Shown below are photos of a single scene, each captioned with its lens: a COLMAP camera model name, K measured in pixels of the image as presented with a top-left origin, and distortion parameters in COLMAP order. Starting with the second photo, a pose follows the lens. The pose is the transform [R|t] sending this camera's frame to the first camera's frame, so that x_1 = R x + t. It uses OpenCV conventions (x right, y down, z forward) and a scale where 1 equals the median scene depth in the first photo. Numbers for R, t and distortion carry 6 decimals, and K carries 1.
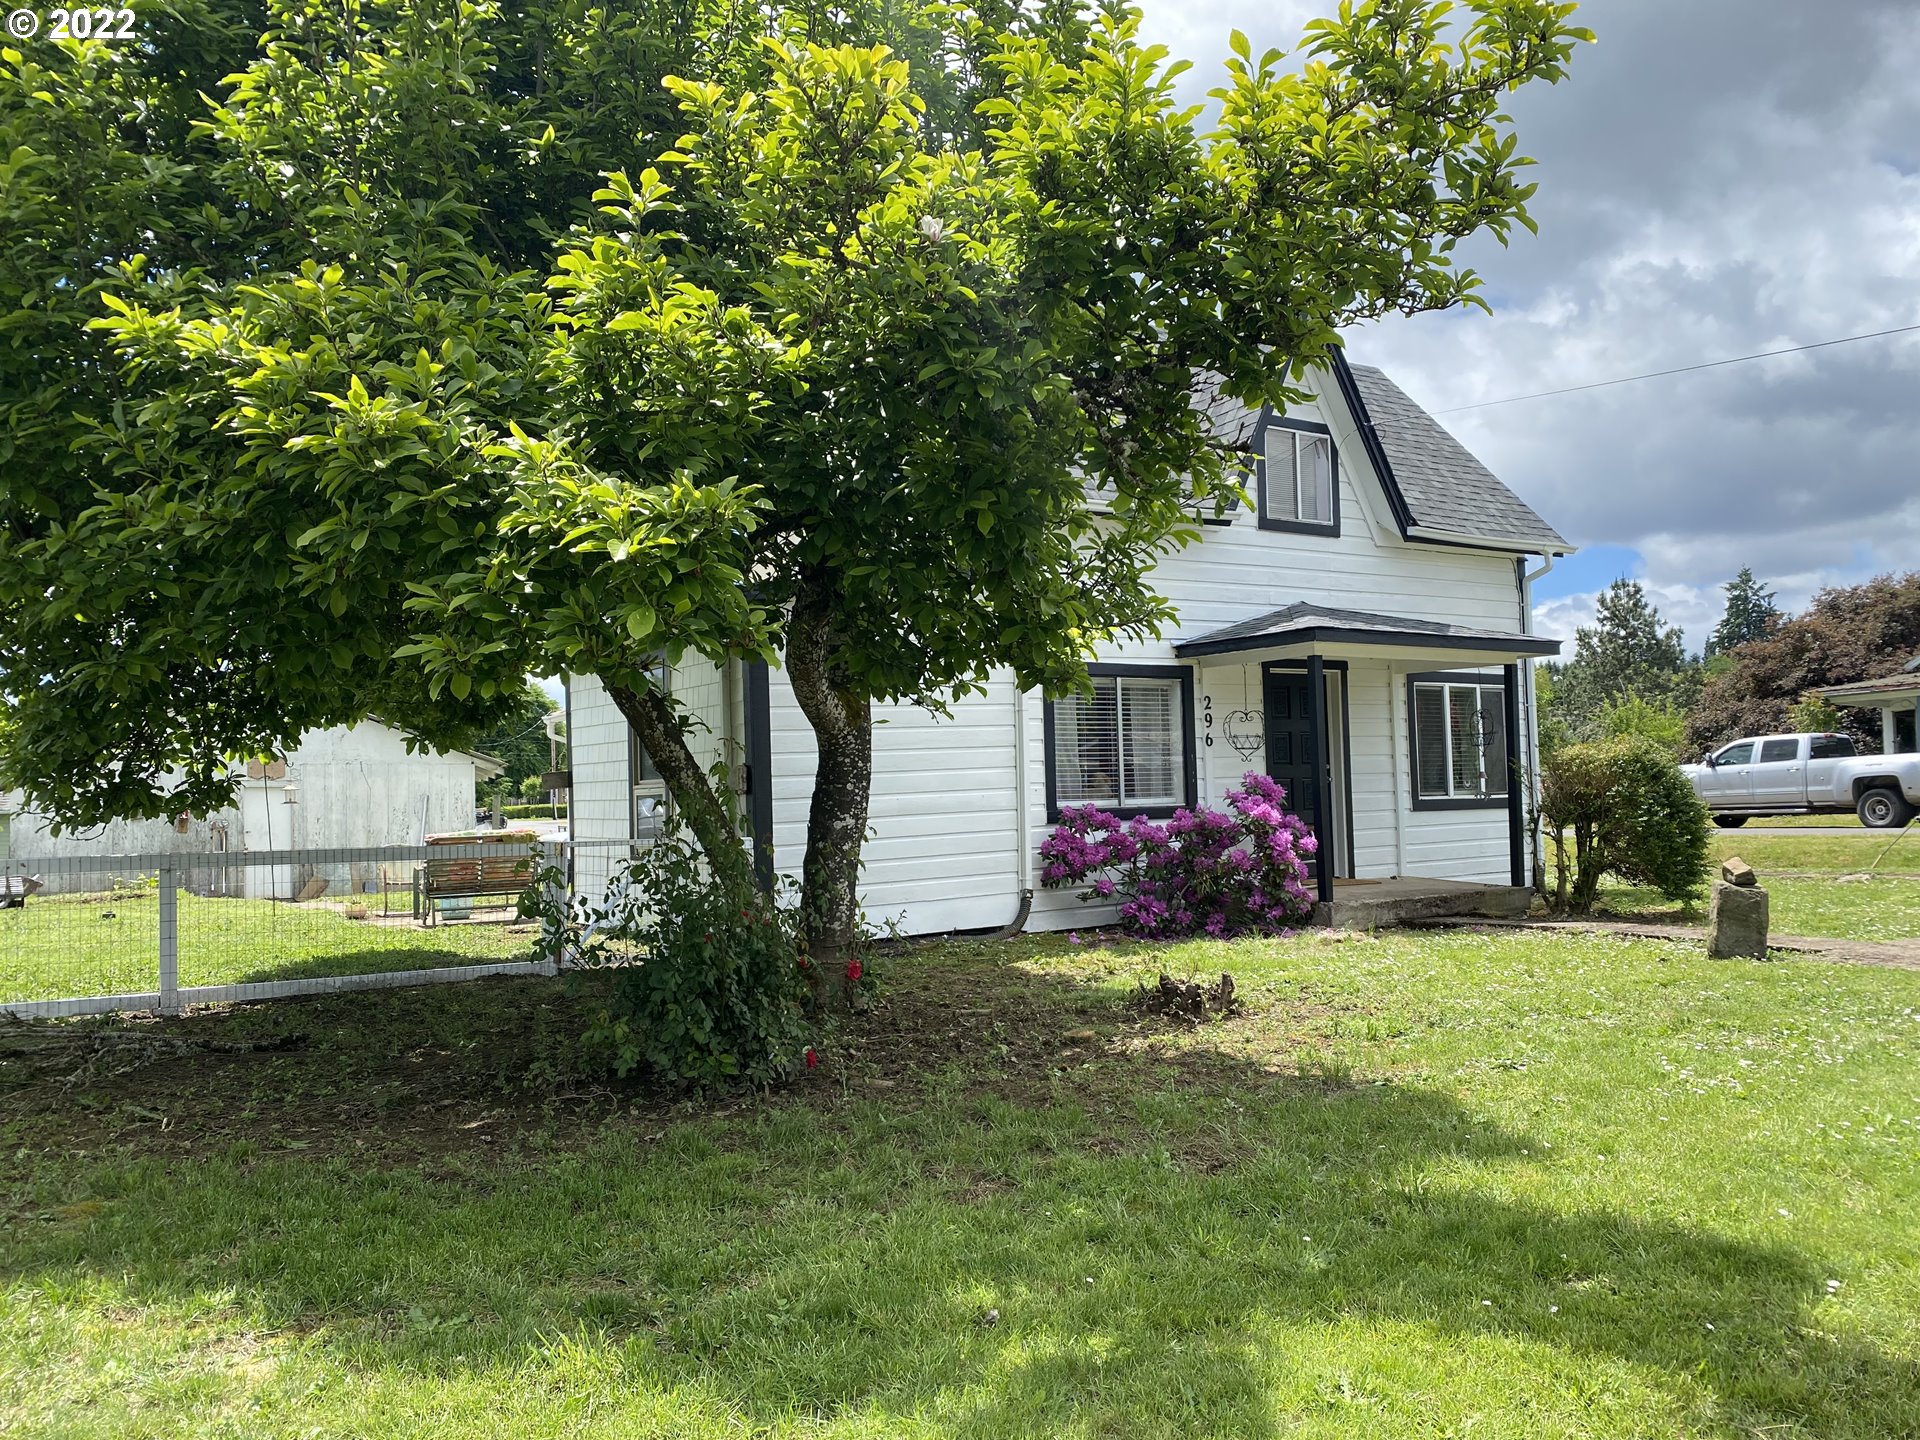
lens RADIAL K [[1458.1, 0, 955.4], [0, 1458.1, 766.8], [0, 0, 1]] dist [0.064237, -0.003857]
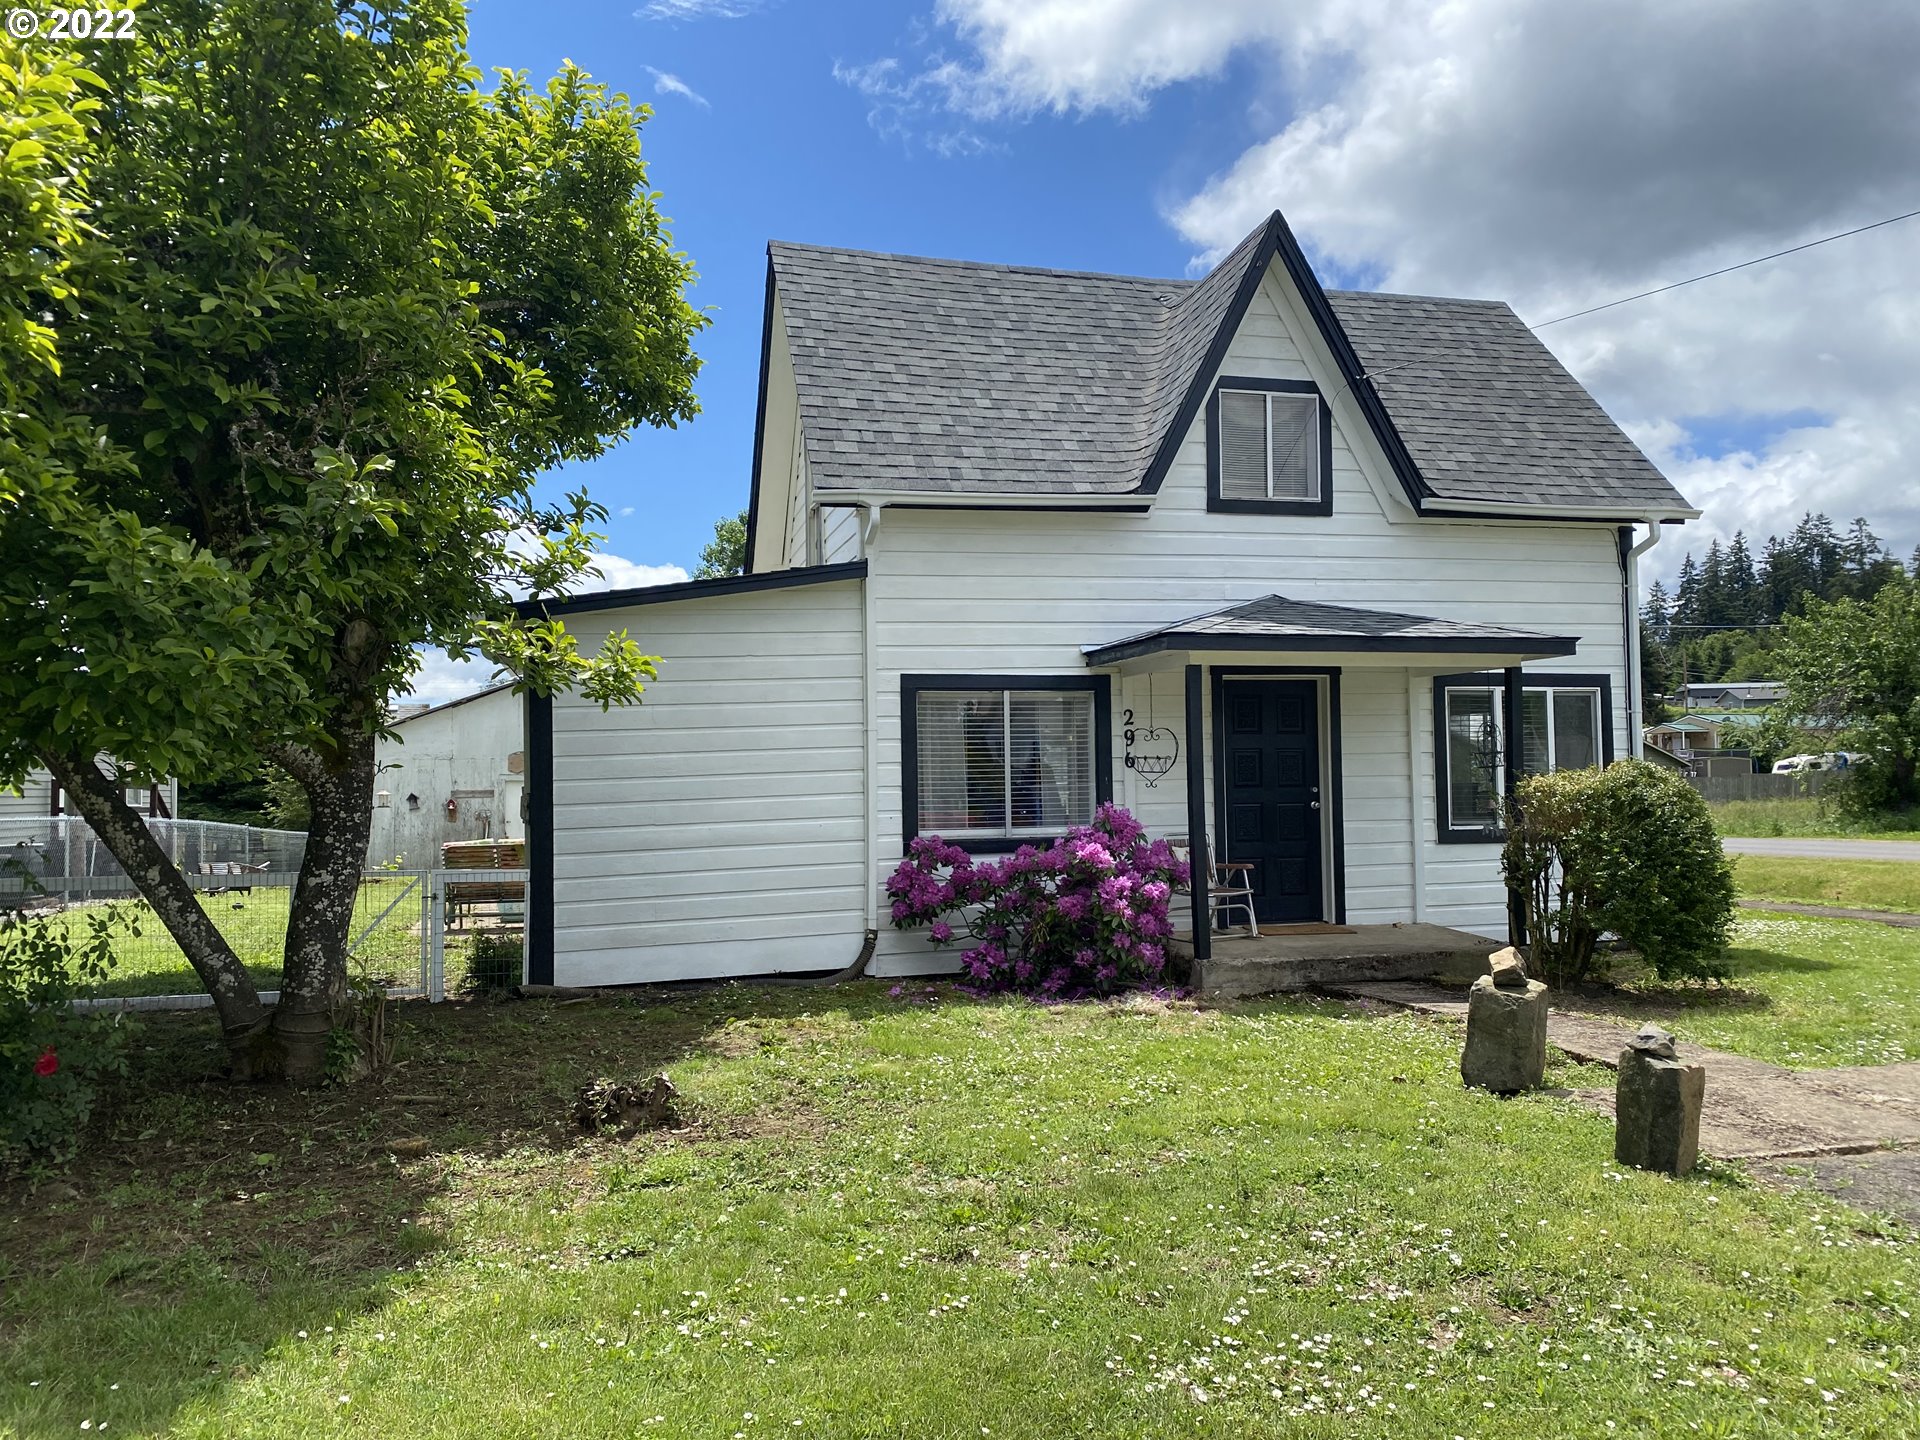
lens RADIAL K [[1458.1, 0, 955.4], [0, 1458.1, 766.8], [0, 0, 1]] dist [0.064237, -0.003857]
pose [[0.948212, 0.007366, -0.317553, 0.350412], [-0.002416, 0.999869, 0.015980, -0.028162], [0.317629, -0.014386, 0.948106, 0.148284]]
